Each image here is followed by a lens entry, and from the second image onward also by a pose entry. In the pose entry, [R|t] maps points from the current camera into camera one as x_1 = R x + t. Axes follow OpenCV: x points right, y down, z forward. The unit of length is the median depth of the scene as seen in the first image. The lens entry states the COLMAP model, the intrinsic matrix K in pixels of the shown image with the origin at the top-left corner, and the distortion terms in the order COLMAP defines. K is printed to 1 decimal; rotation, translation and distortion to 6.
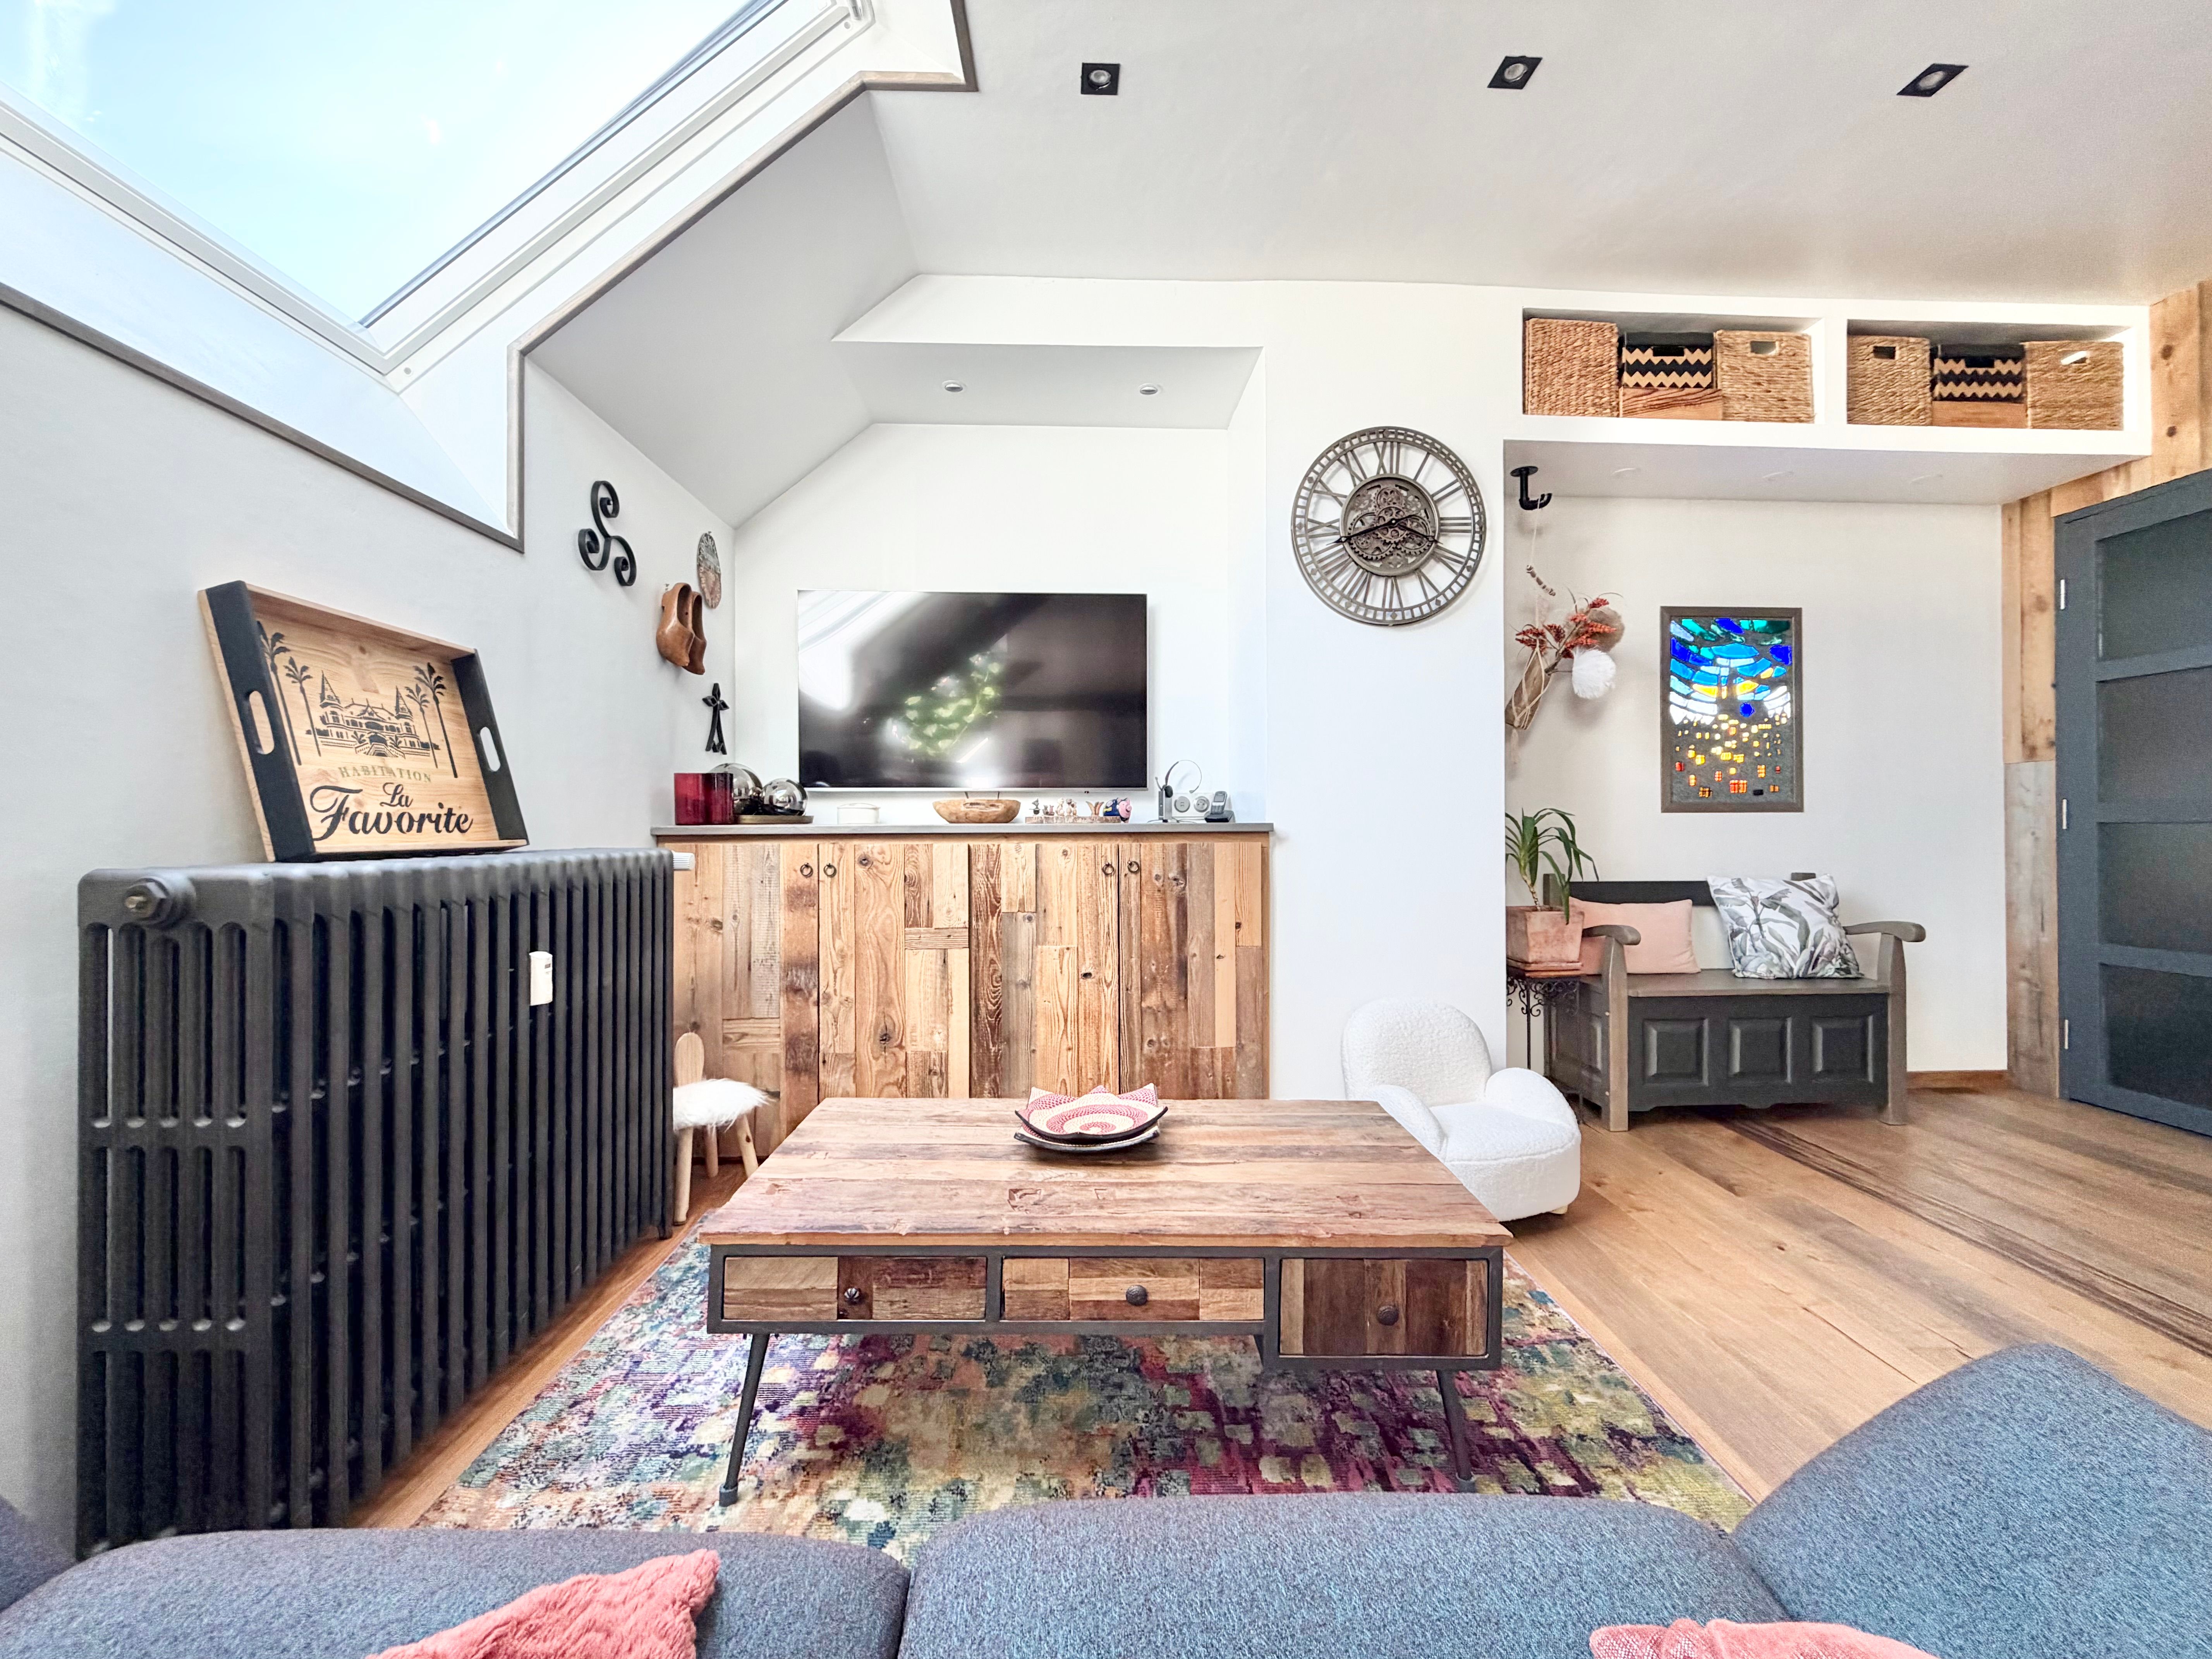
lens RADIAL K [[883.4, 0, 1101.4], [0, 883.4, 825.1], [0, 0, 1]] dist [-0.000841, 0.000041]
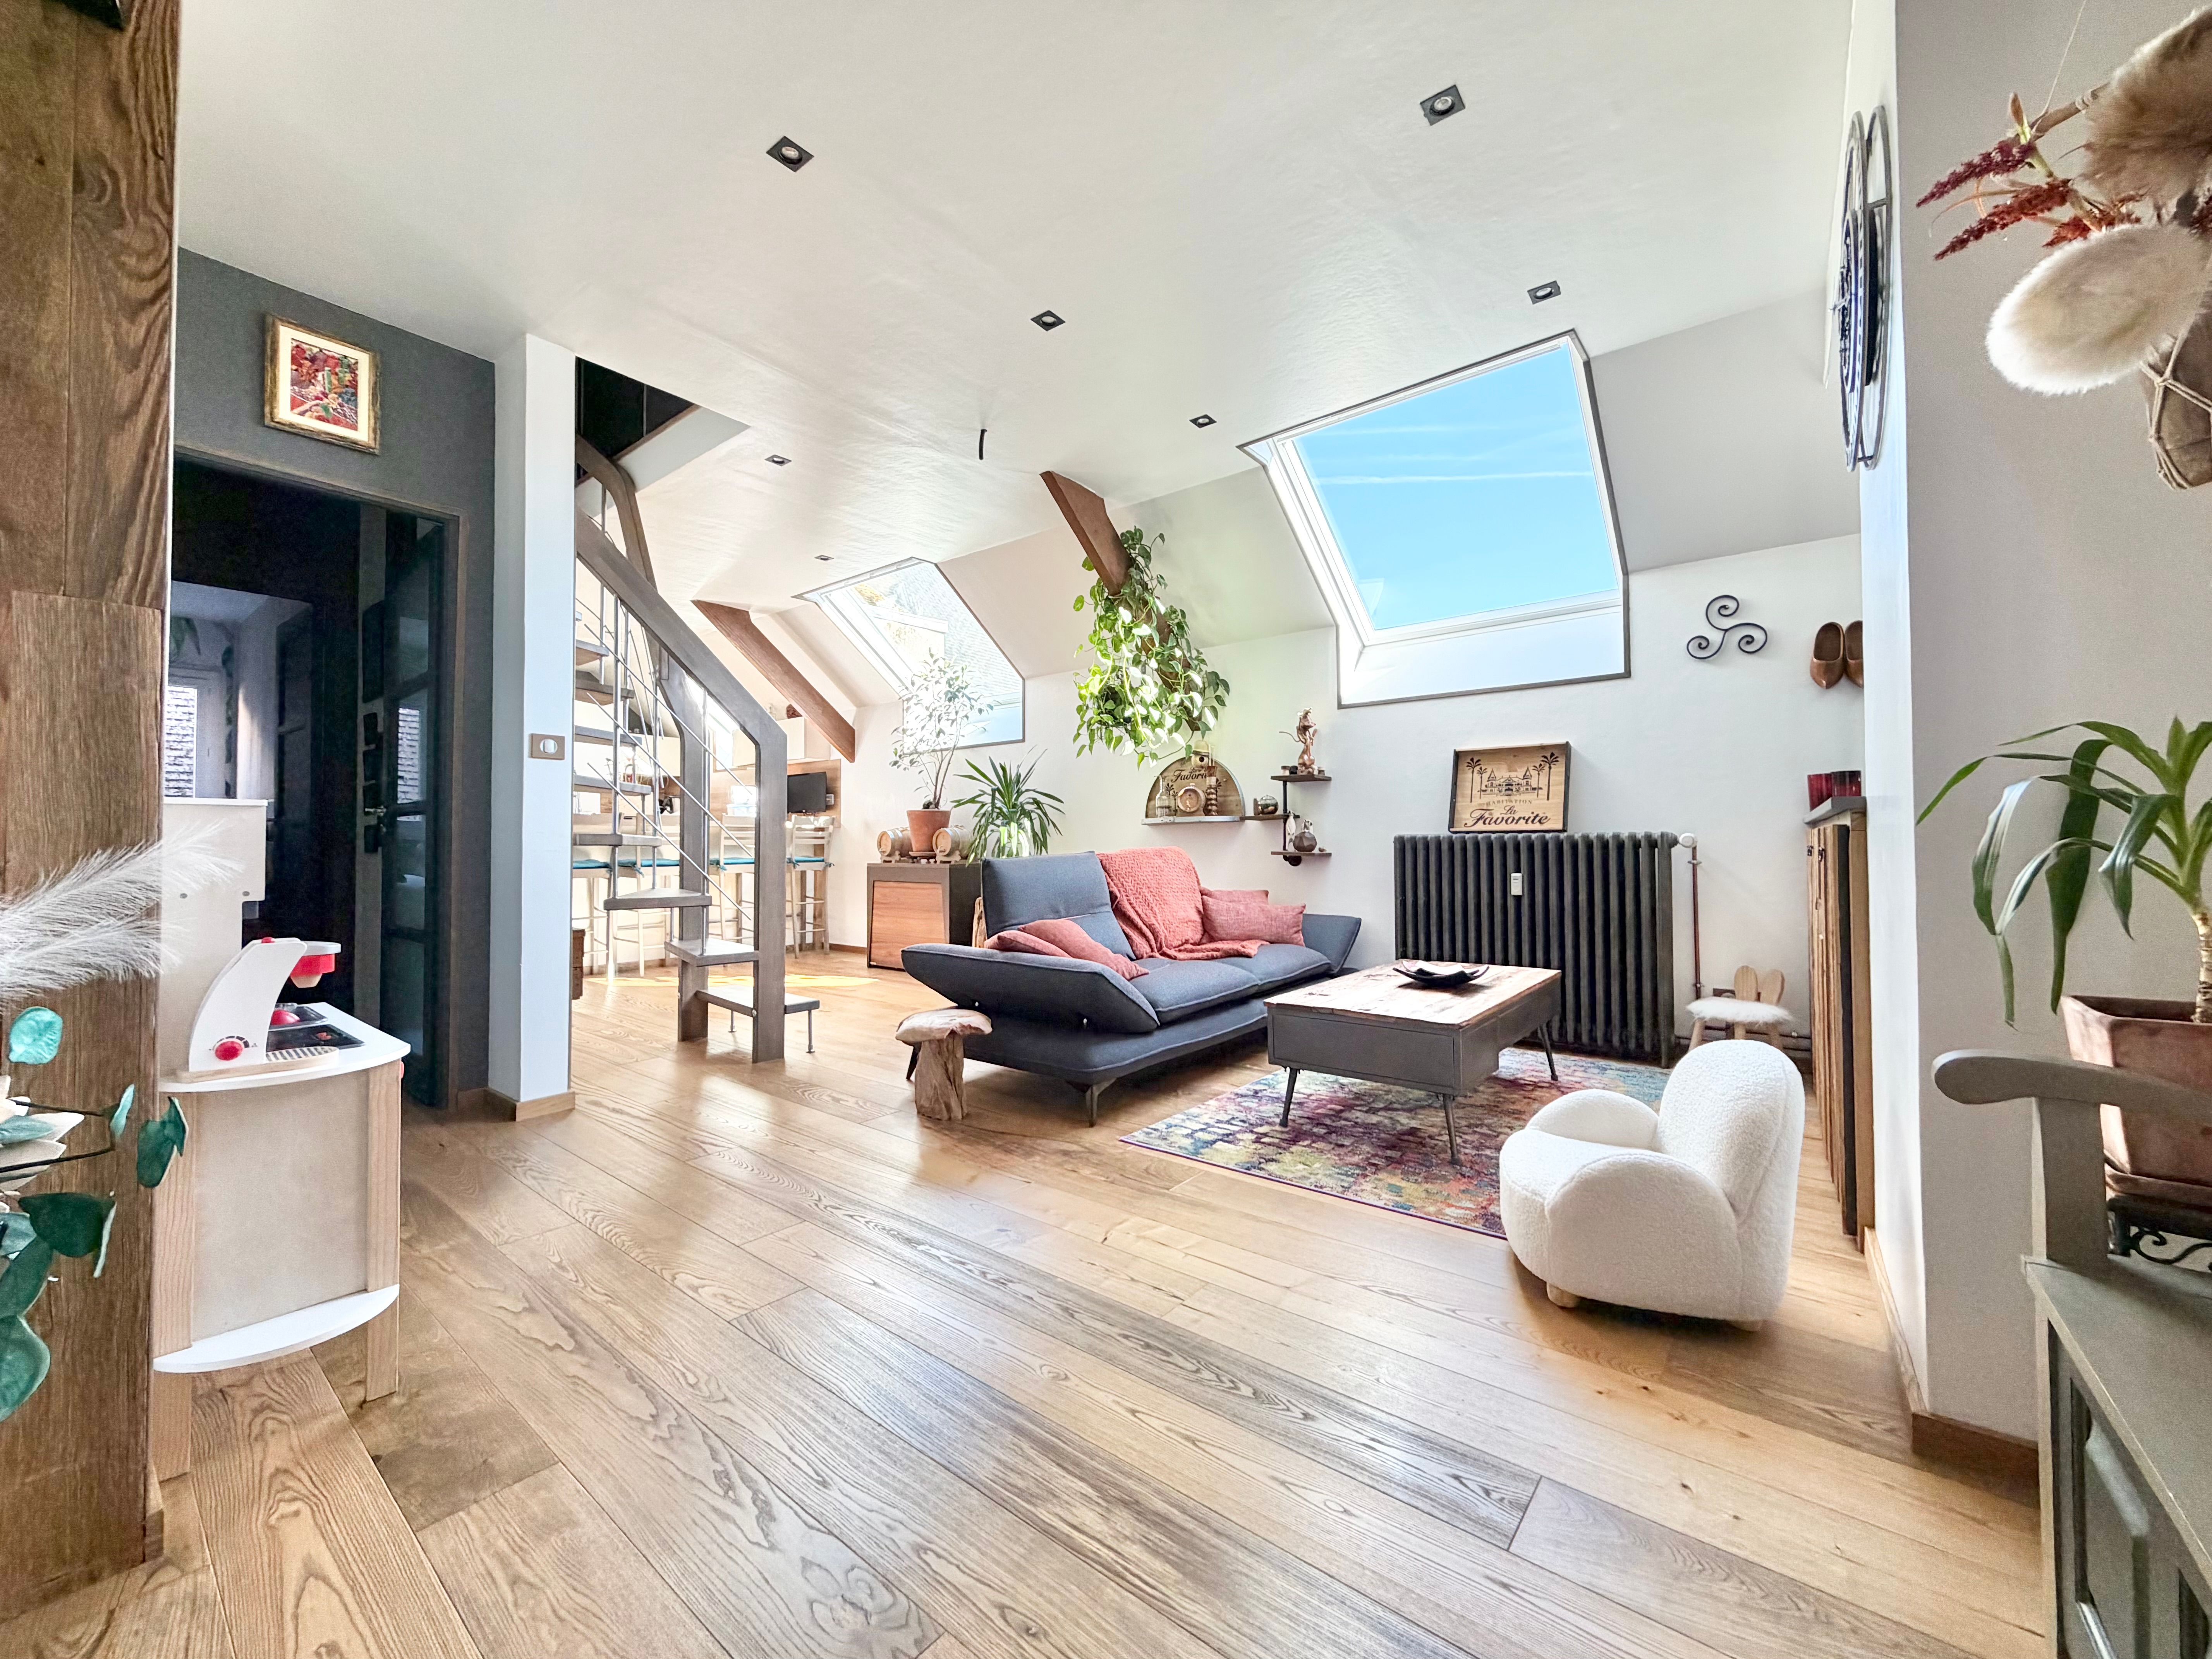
lens RADIAL K [[883.4, 0, 1092.0], [0, 883.4, 822.9], [0, 0, 1]] dist [-0.000841, 0.000041]
pose [[-0.654354, -0.008767, -0.756137, 1.863760], [0.009917, 0.999747, -0.020174, 0.042231], [0.756123, -0.020699, -0.654102, 1.636634]]
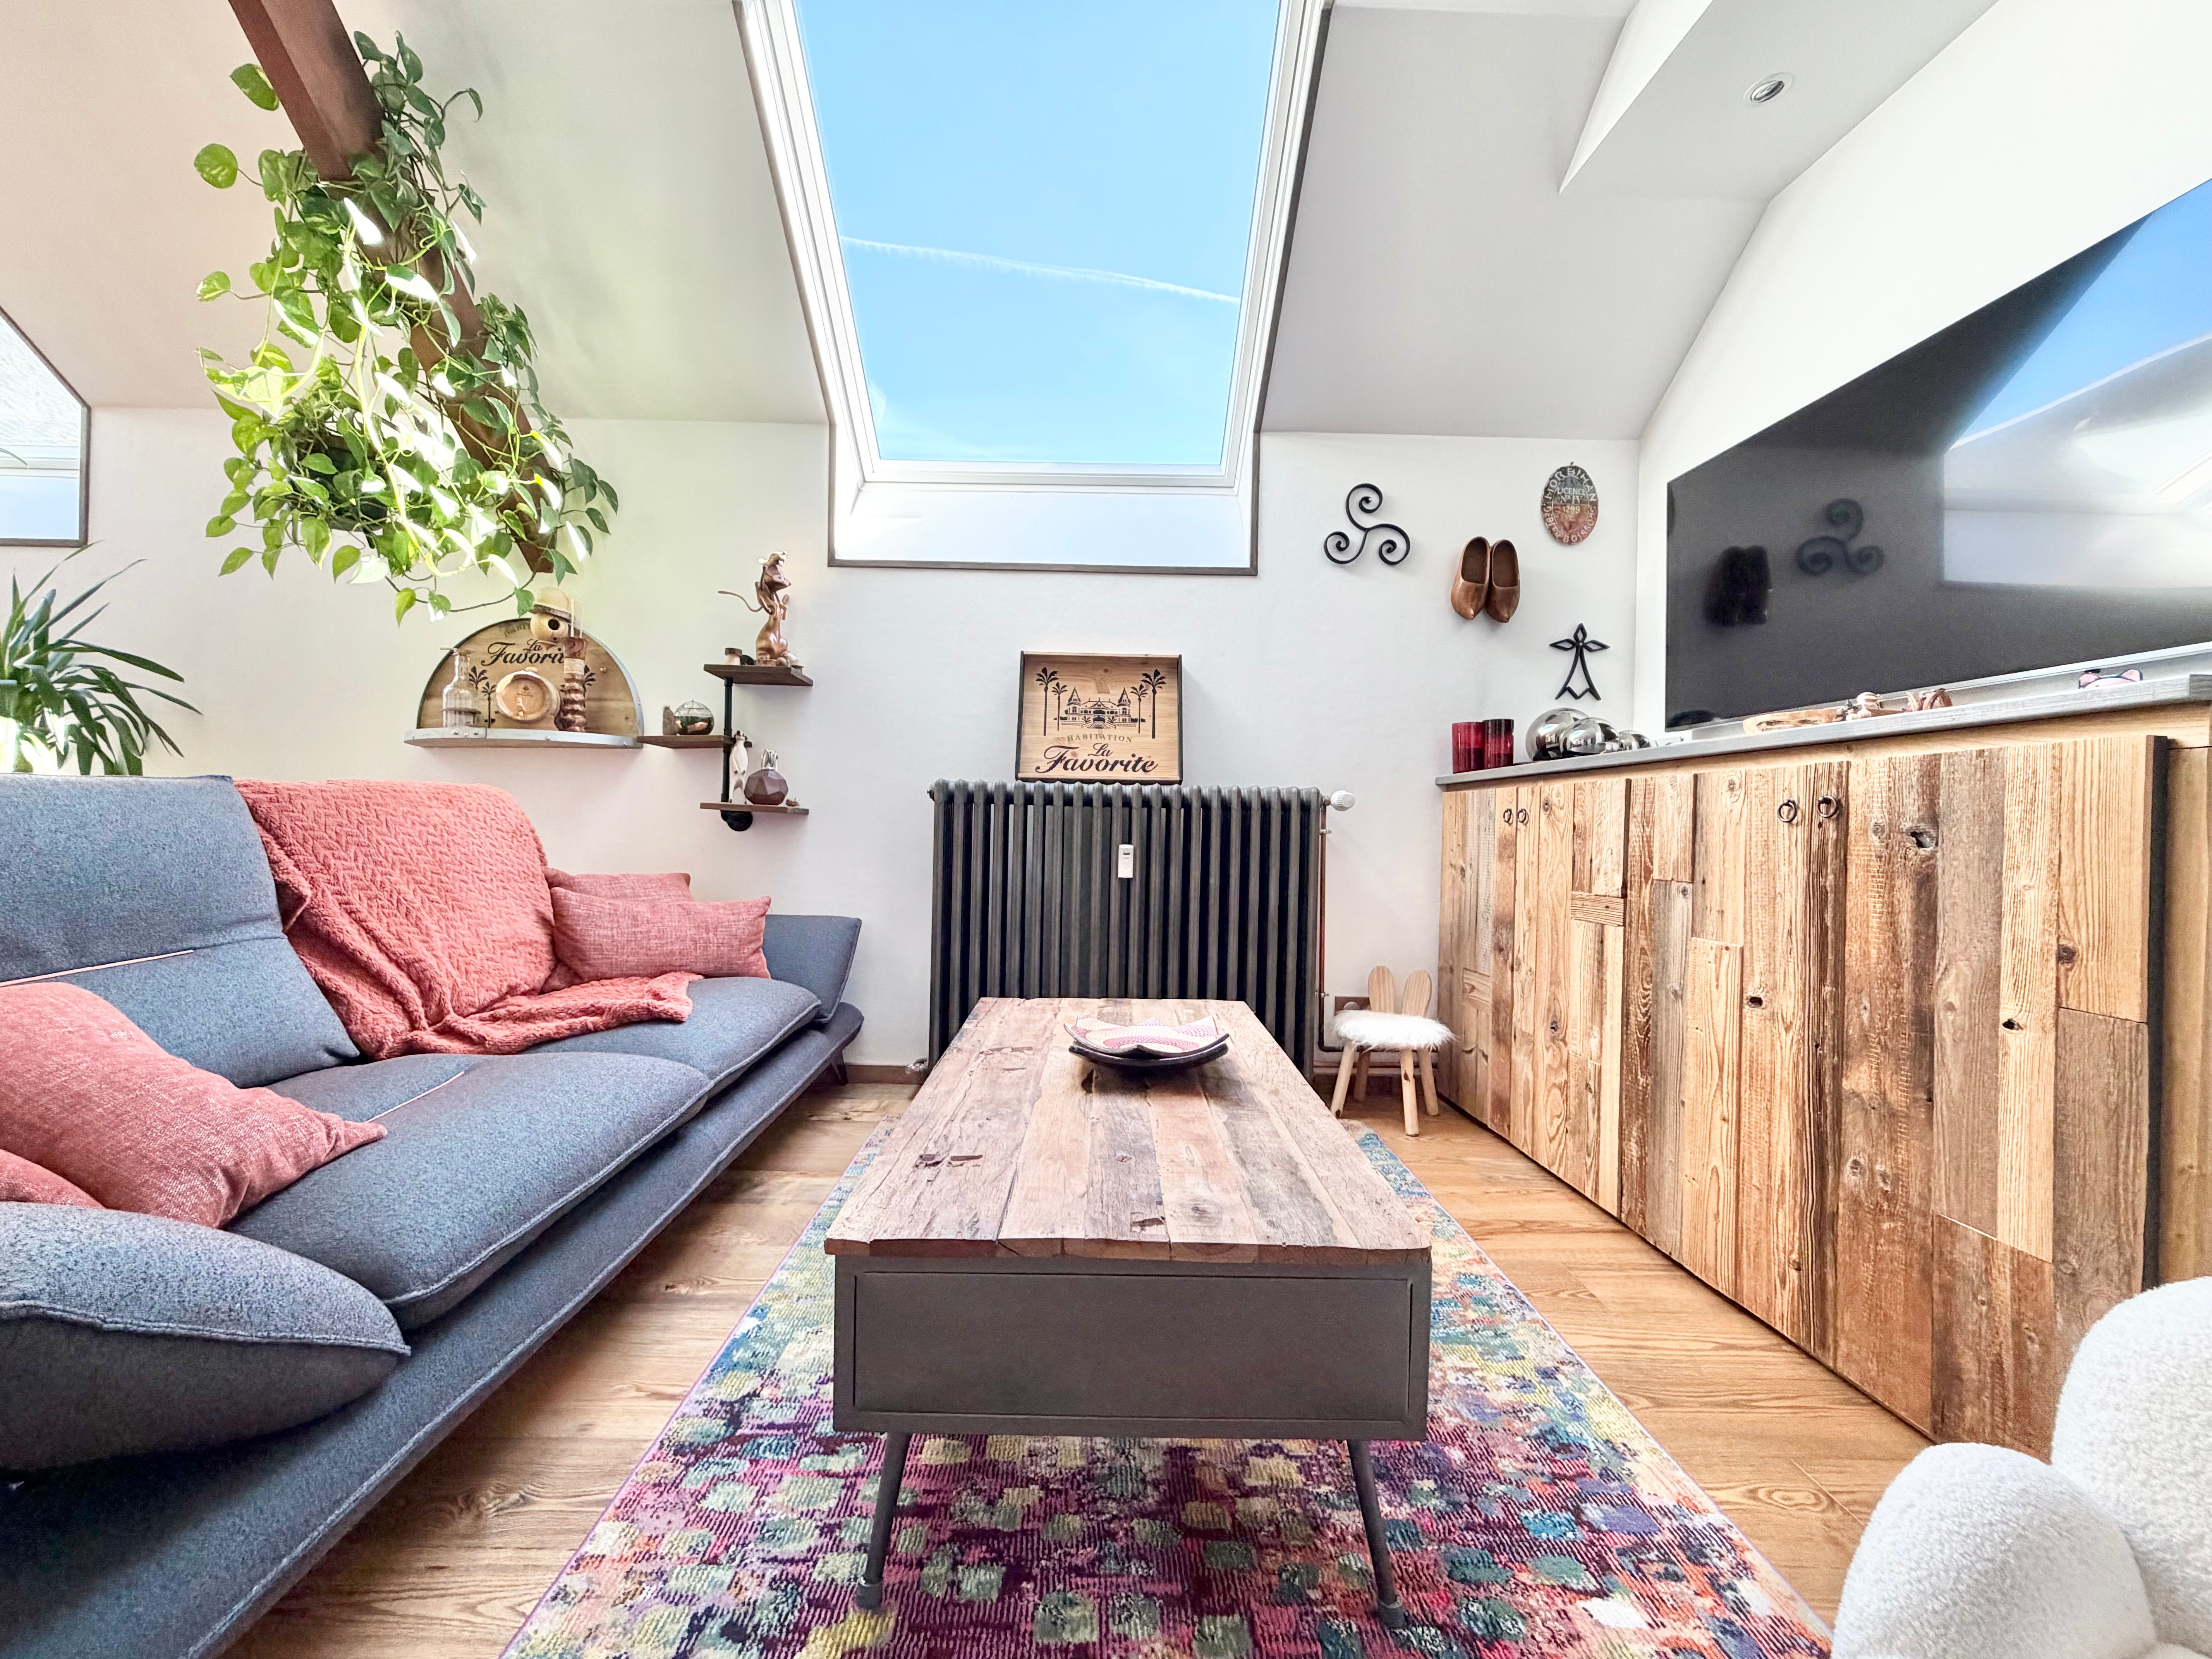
lens RADIAL K [[883.4, 0, 1095.4], [0, 883.4, 826.6], [0, 0, 1]] dist [-0.000841, 0.000041]
pose [[-0.012690, 0.002871, -0.999915, 0.880511], [-0.021123, 0.999772, 0.003139, 0.104440], [0.999696, 0.021161, -0.012626, 0.928131]]
